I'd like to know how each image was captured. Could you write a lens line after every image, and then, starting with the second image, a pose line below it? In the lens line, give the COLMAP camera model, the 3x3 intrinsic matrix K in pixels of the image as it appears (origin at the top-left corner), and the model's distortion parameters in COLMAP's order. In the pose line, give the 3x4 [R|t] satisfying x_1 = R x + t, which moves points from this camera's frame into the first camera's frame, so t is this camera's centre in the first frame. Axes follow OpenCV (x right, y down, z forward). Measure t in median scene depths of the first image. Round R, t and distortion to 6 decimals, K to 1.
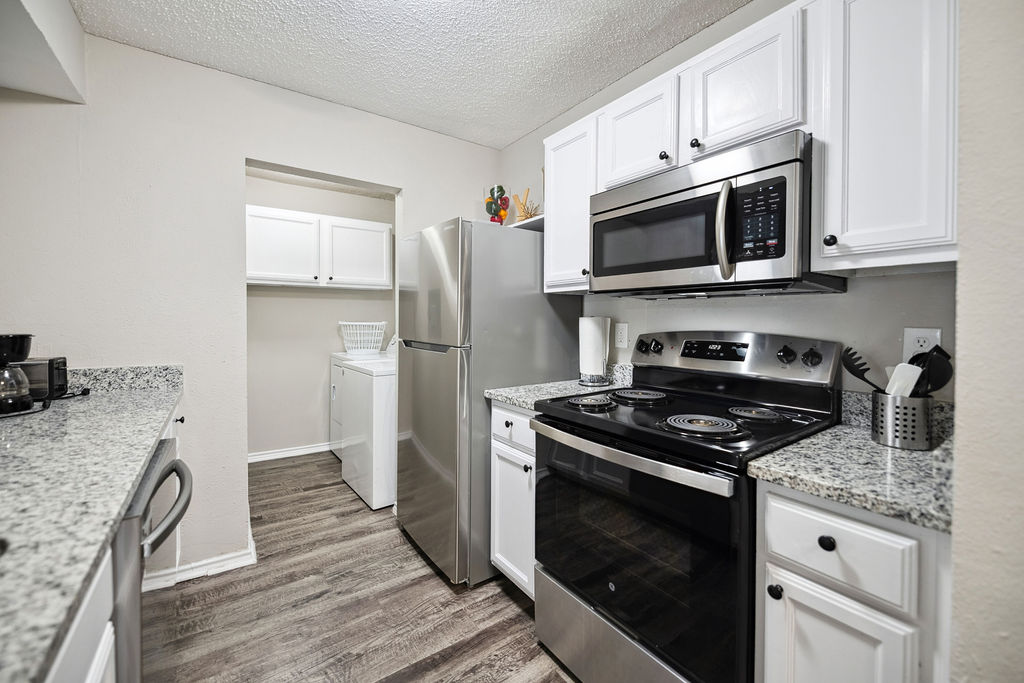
lens RADIAL K [[417.2, 0, 512.3], [0, 417.2, 324.7], [0, 0, 1]] dist [0.000339, 0.000063]
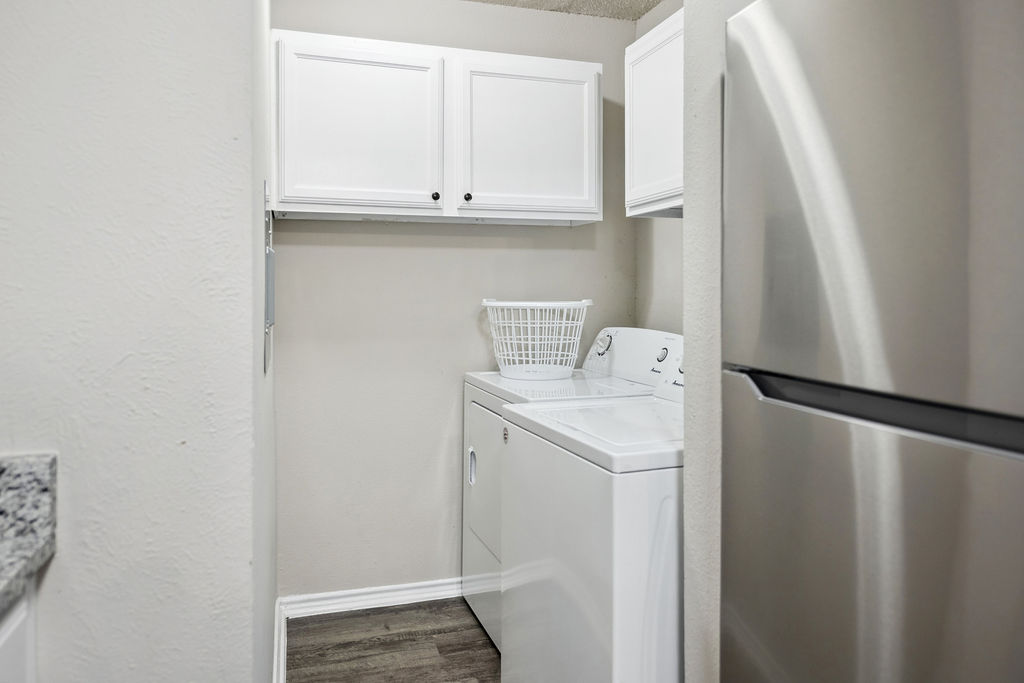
lens RADIAL K [[700.4, 0, 512.6], [0, 700.4, 290.8], [0, 0, 1]] dist [0.003396, -0.000388]
pose [[0.954411, -0.004173, -0.298466, -0.278675], [0.000660, 0.999929, -0.011868, -0.013501], [0.298494, 0.011130, 0.954347, 0.523504]]
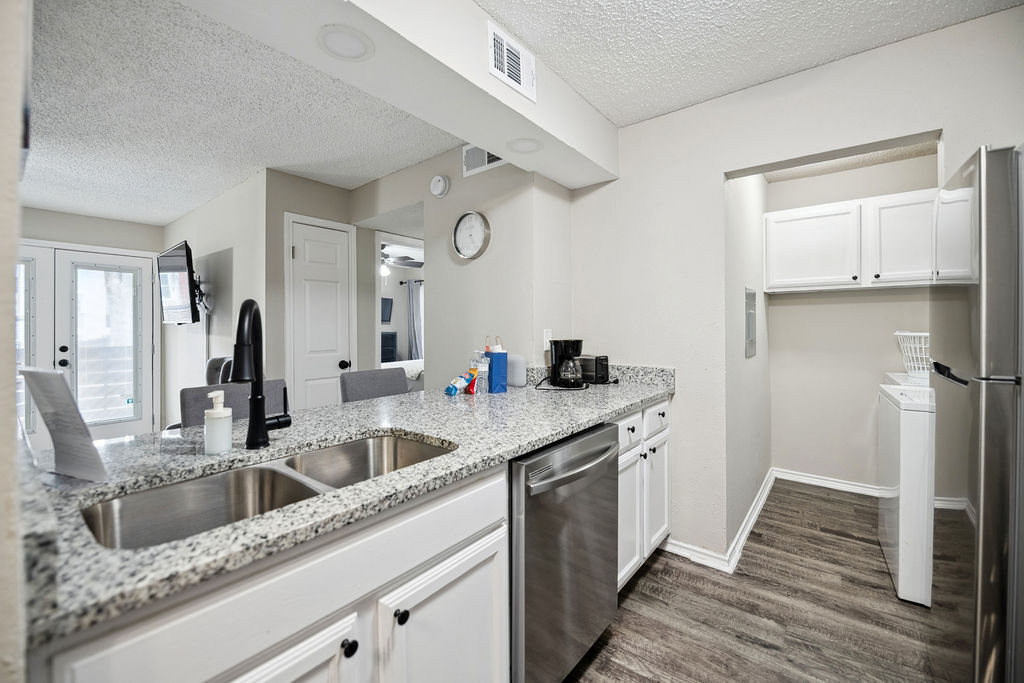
lens RADIAL K [[426.1, 0, 515.6], [0, 426.1, 329.4], [0, 0, 1]] dist [-0.001248, -0.000481]
pose [[0.296460, -0.002080, -0.955043, 0.187515], [-0.008369, 0.999954, -0.004775, -0.003809], [0.955009, 0.009408, 0.296428, 0.182841]]
